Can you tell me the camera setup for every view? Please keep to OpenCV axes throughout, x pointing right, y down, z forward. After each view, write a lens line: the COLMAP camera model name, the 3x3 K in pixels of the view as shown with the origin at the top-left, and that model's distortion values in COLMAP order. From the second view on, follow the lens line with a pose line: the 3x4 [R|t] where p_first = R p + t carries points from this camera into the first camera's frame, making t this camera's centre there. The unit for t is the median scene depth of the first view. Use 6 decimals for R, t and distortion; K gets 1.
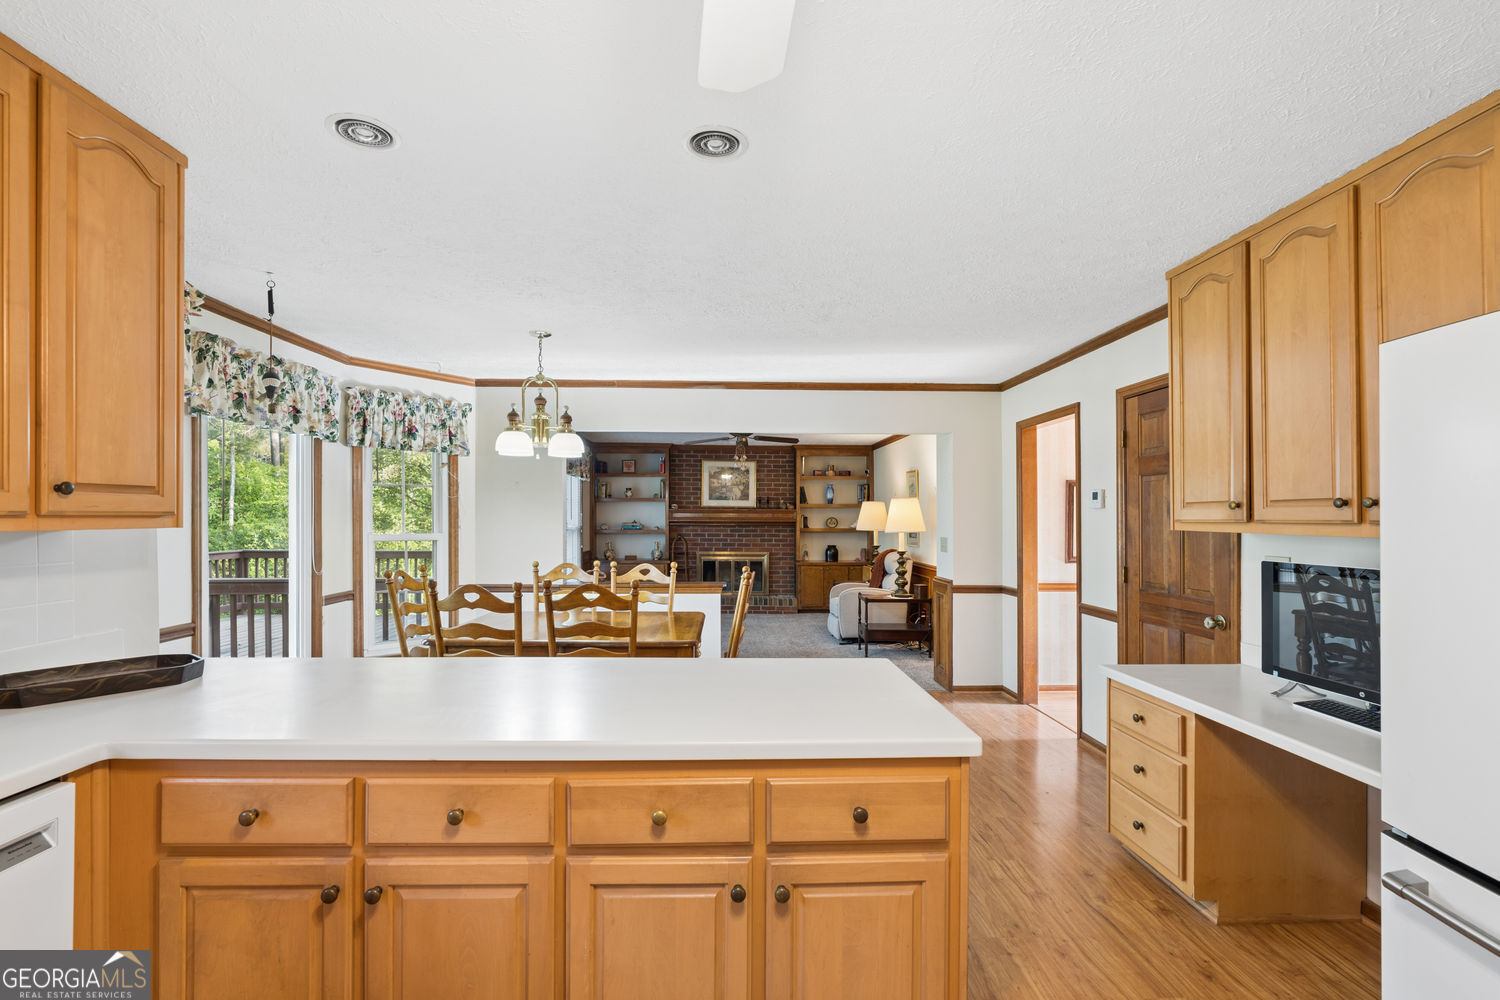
lens RADIAL K [[680.6, 0, 744.5], [0, 680.6, 516.4], [0, 0, 1]] dist [-0.002179, 0.000149]
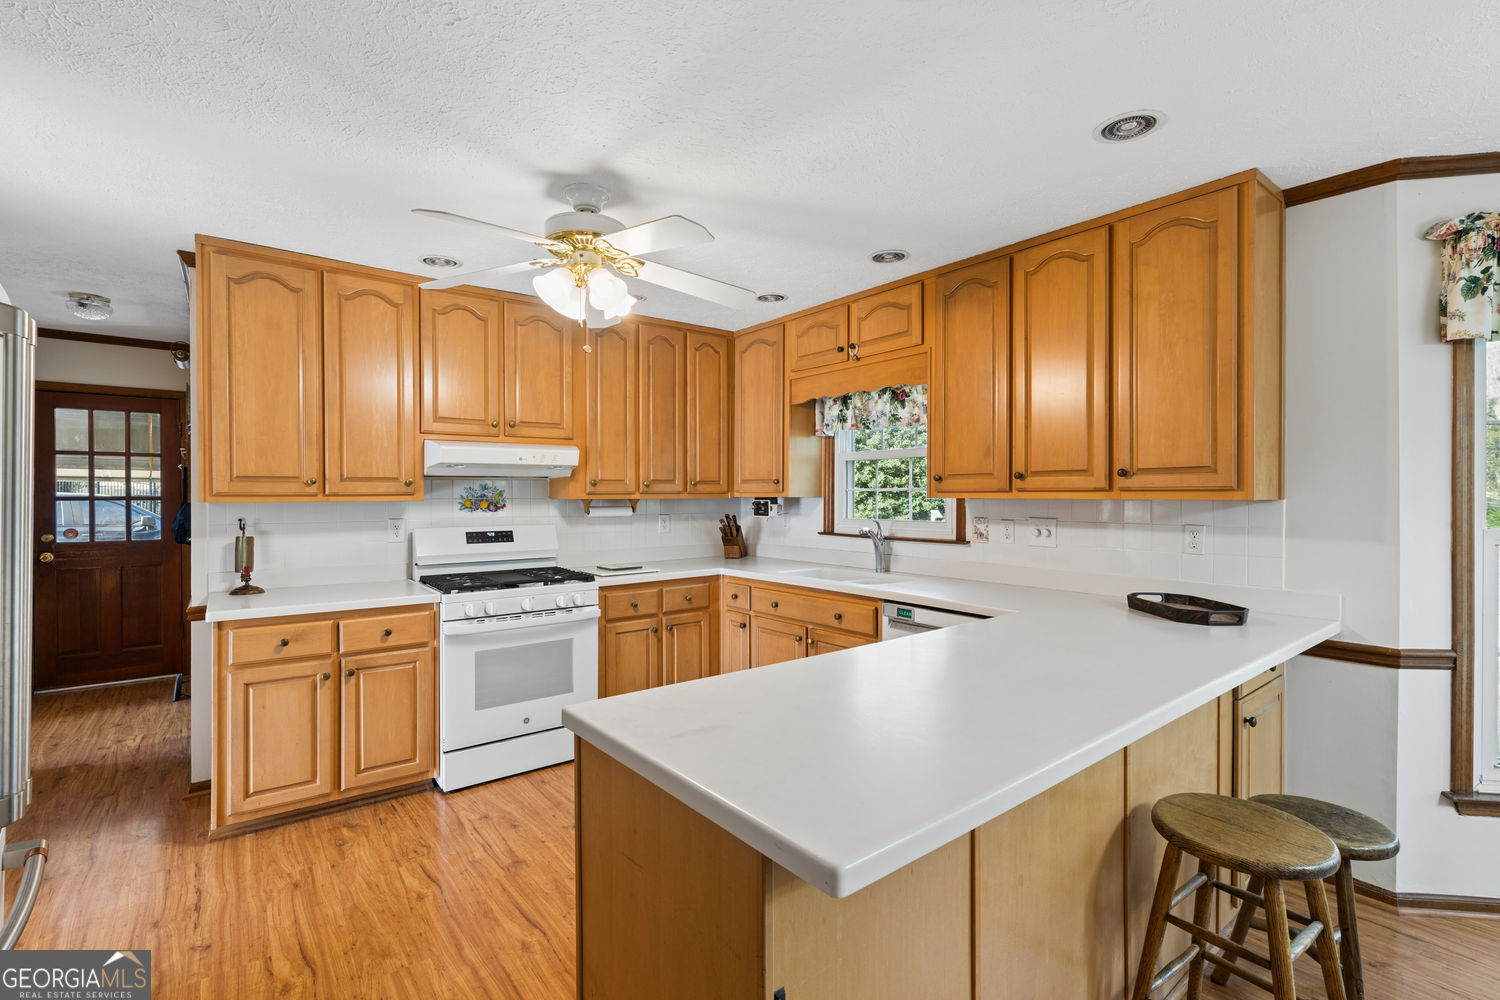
lens RADIAL K [[685.0, 0, 750.0], [0, 685.0, 500.0], [0, 0, 1]] dist [-0.000435, 0.000323]
pose [[-0.808508, 0.001636, -0.588483, 0.299385], [-0.002896, 0.999973, 0.006759, 0.006619], [0.588478, 0.007169, -0.808482, 0.828809]]
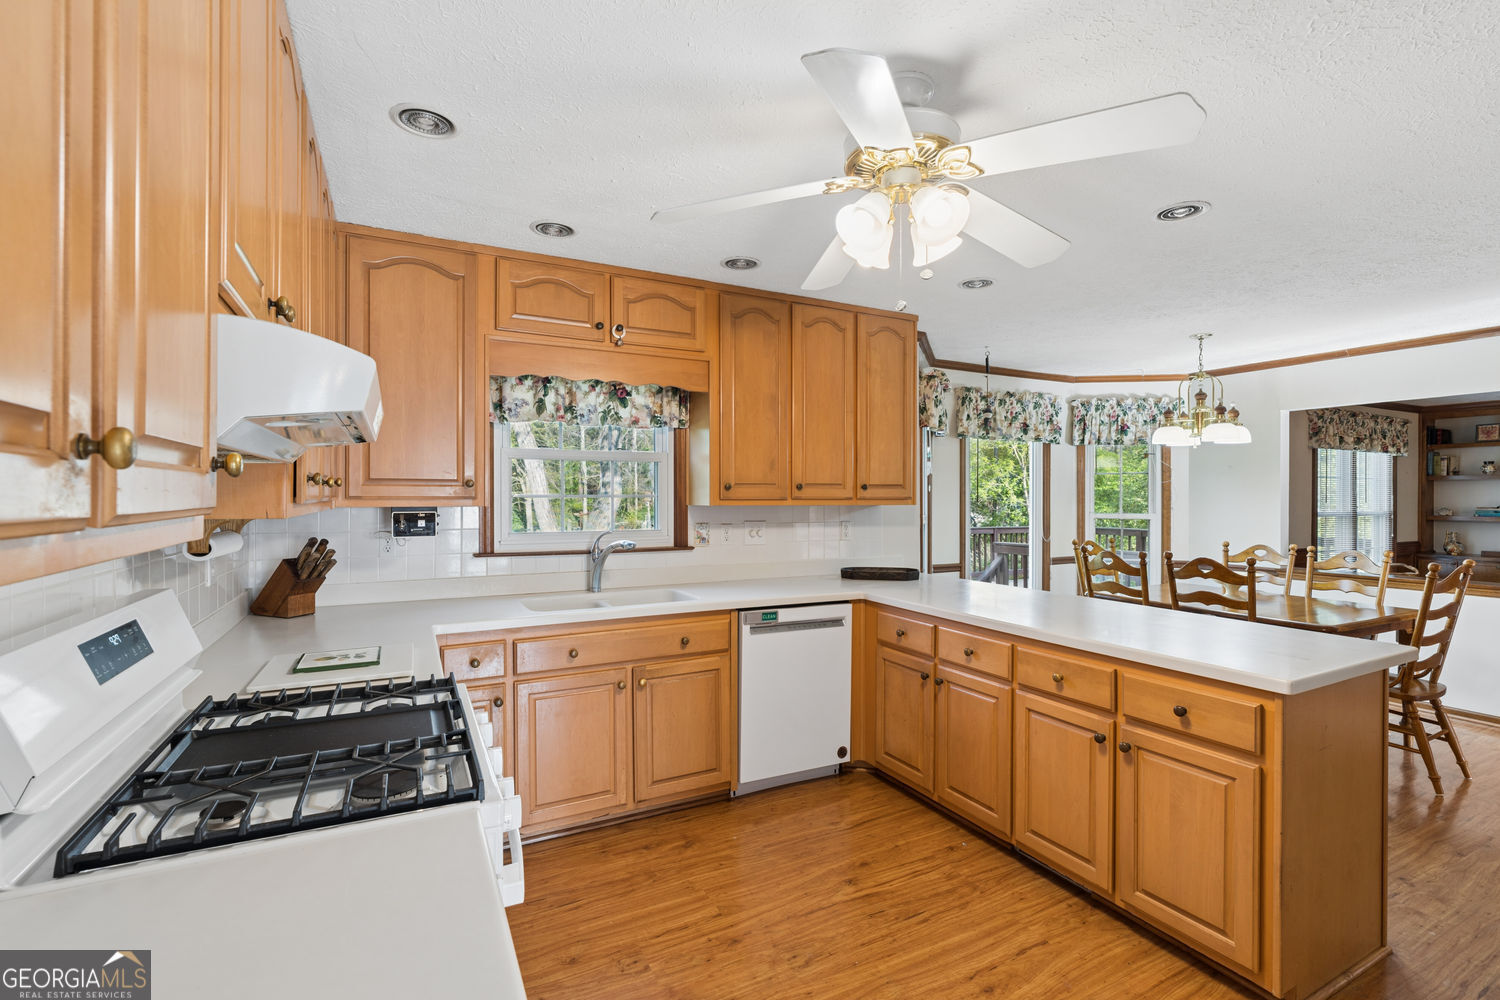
lens RADIAL K [[677.8, 0, 749.0], [0, 677.8, 501.9], [0, 0, 1]] dist [-0.004988, 0.000095]
pose [[0.432841, 0.003860, -0.901462, 0.425317], [-0.000435, 0.999992, 0.004073, 0.000440], [0.901470, -0.001371, 0.432839, -0.166226]]
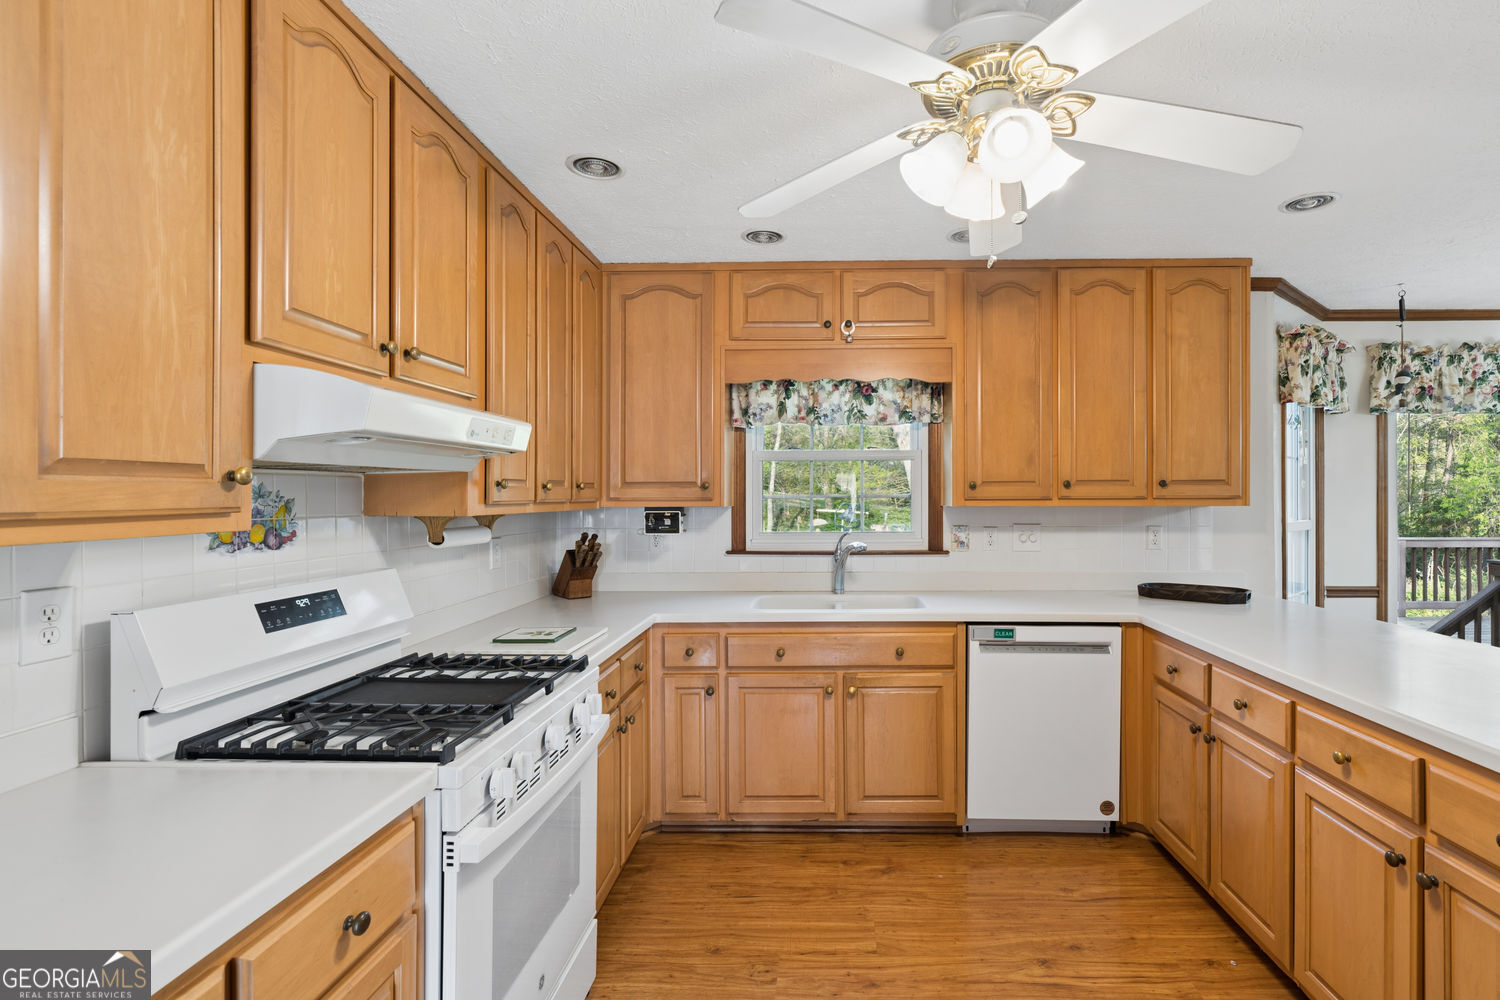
lens RADIAL K [[704.3, 0, 815.6], [0, 704.3, 500.3], [0, 0, 1]] dist [-0.000248, 0.000549]
pose [[-0.050001, 0.000793, -0.998749, 0.451304], [0.002124, 0.999998, 0.000688, 0.000730], [0.998747, -0.002087, -0.050003, 0.068623]]
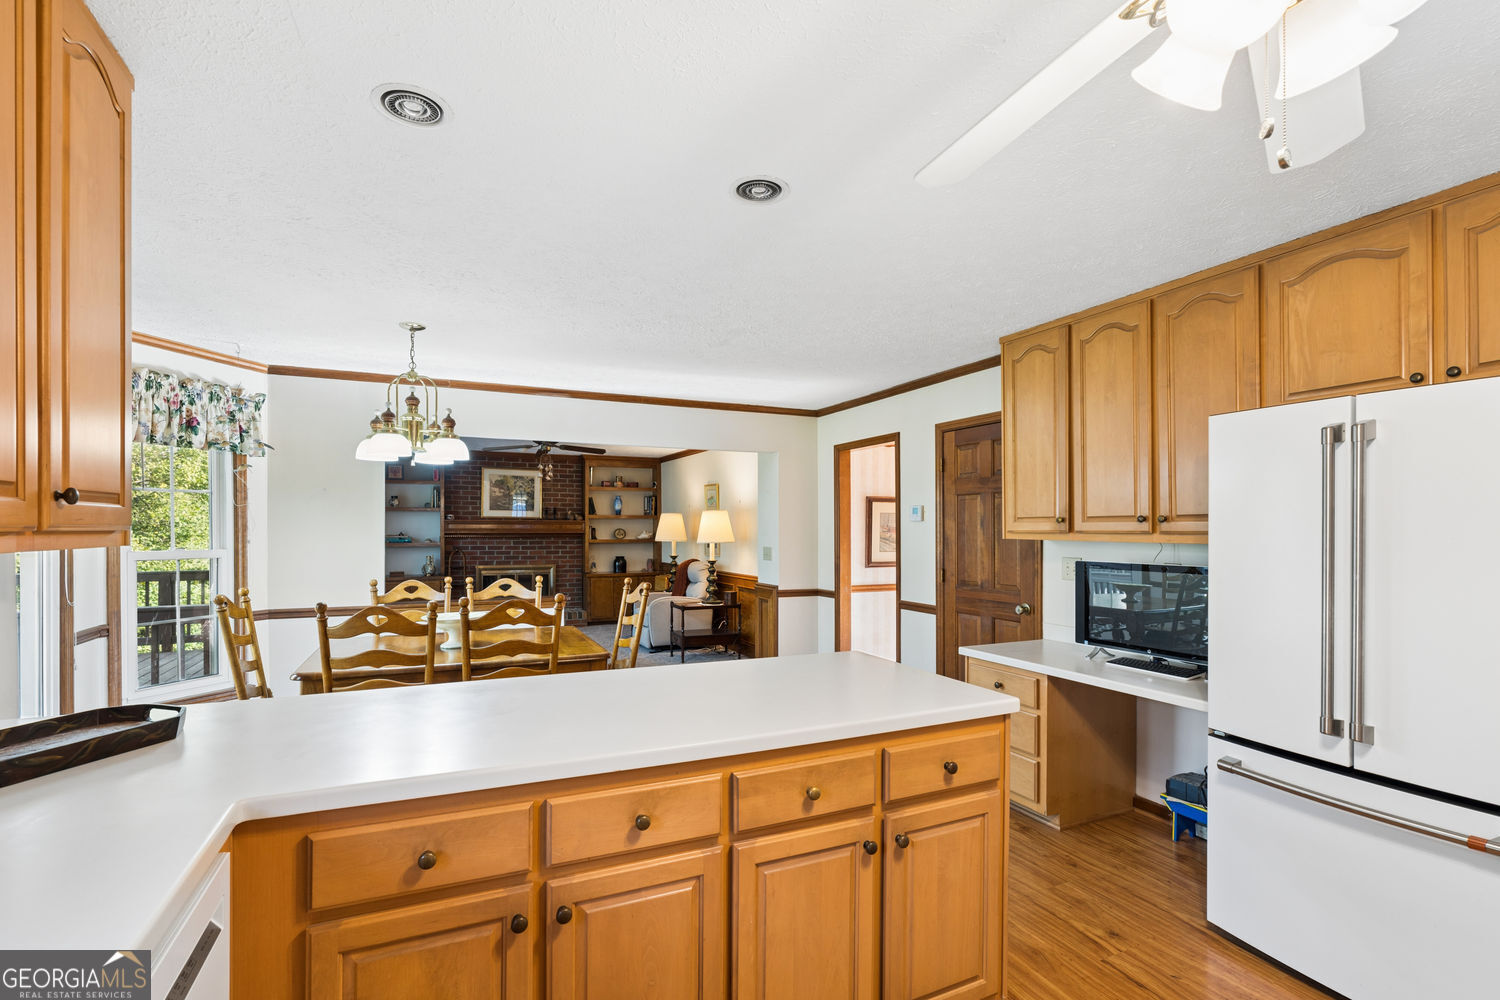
lens RADIAL K [[685.8, 0, 745.6], [0, 685.8, 530.1], [0, 0, 1]] dist [-0.004197, -0.000080]
pose [[0.922230, -0.003105, 0.386630, -0.272827], [0.001291, 0.999987, 0.004953, -0.002667], [-0.386641, -0.004069, 0.922221, -0.007301]]
